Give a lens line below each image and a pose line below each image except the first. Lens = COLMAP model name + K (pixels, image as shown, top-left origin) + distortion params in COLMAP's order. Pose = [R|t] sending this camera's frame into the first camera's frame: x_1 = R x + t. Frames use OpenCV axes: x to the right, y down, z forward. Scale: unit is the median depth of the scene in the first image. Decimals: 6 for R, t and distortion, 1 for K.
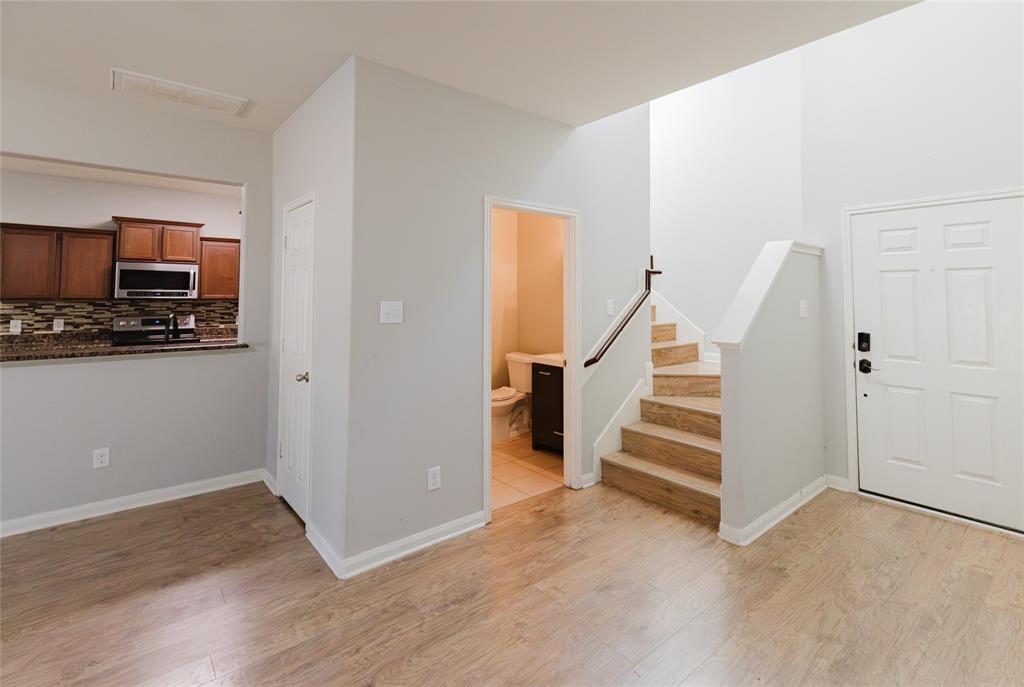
lens RADIAL K [[479.1, 0, 536.1], [0, 479.1, 276.8], [0, 0, 1]] dist [0.009339, 0.000038]
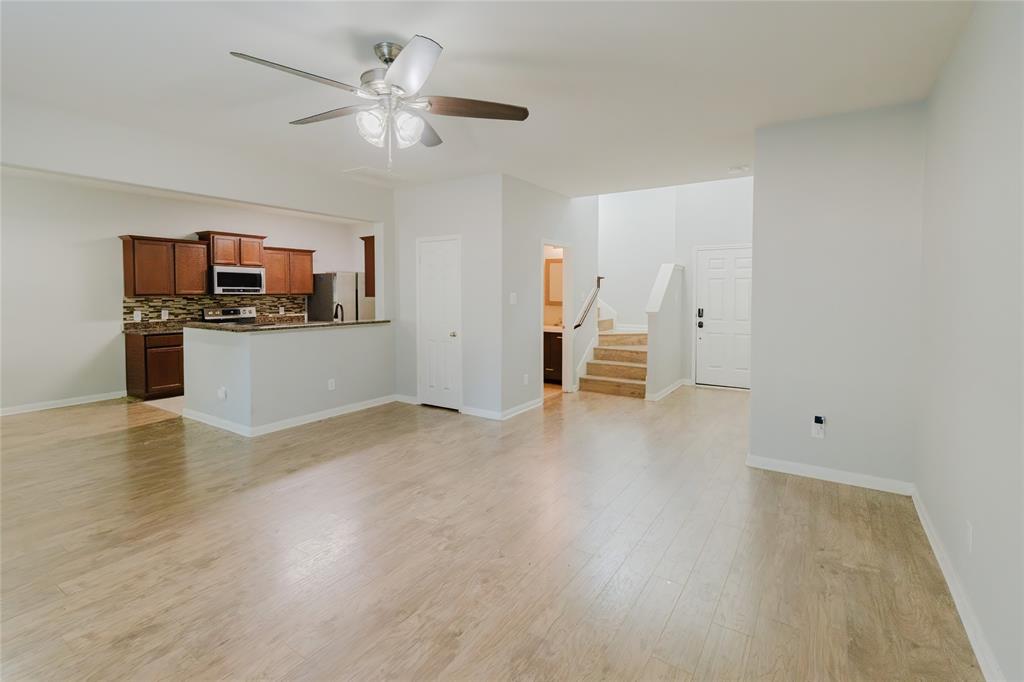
lens RADIAL K [[479.1, 0, 526.4], [0, 479.1, 317.4], [0, 0, 1]] dist [0.009339, 0.000038]
pose [[0.954000, -0.019473, 0.299173, -0.447984], [-0.008758, 0.995653, 0.092732, -0.020692], [-0.299678, -0.091087, 0.949682, -0.505434]]
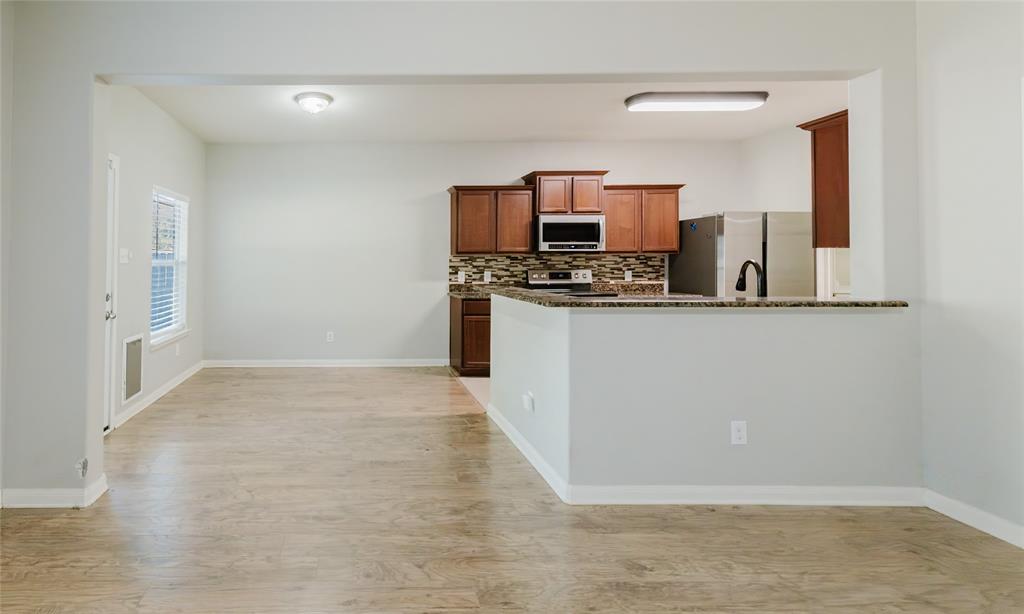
lens RADIAL K [[461.1, 0, 347.1], [0, 461.1, 256.5], [0, 0, 1]] dist [-0.010427, 0.004185]
pose [[0.754647, -0.013585, -0.655990, -0.533307], [0.033200, 0.999296, 0.017499, 0.024621], [0.655290, -0.034985, 0.754567, -0.004270]]
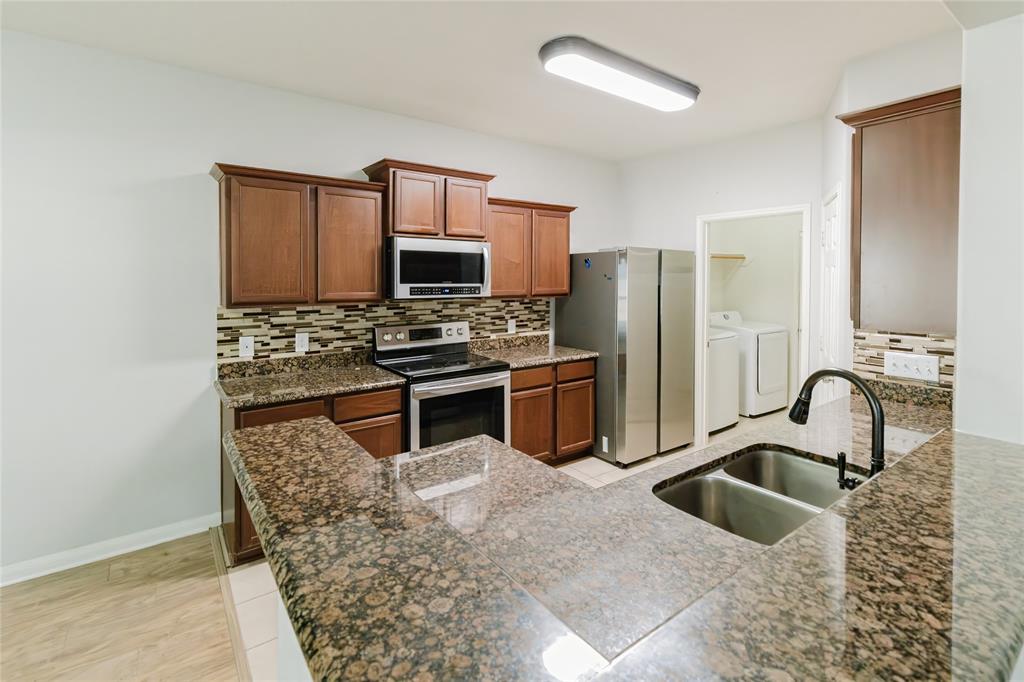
lens RADIAL K [[479.1, 0, 530.9], [0, 479.1, 290.6], [0, 0, 1]] dist [0.009339, 0.000038]
pose [[0.999209, 0.004892, -0.039477, -0.672776], [-0.001841, 0.997032, 0.076962, -0.011382], [0.039736, -0.076828, 0.996252, 0.415714]]
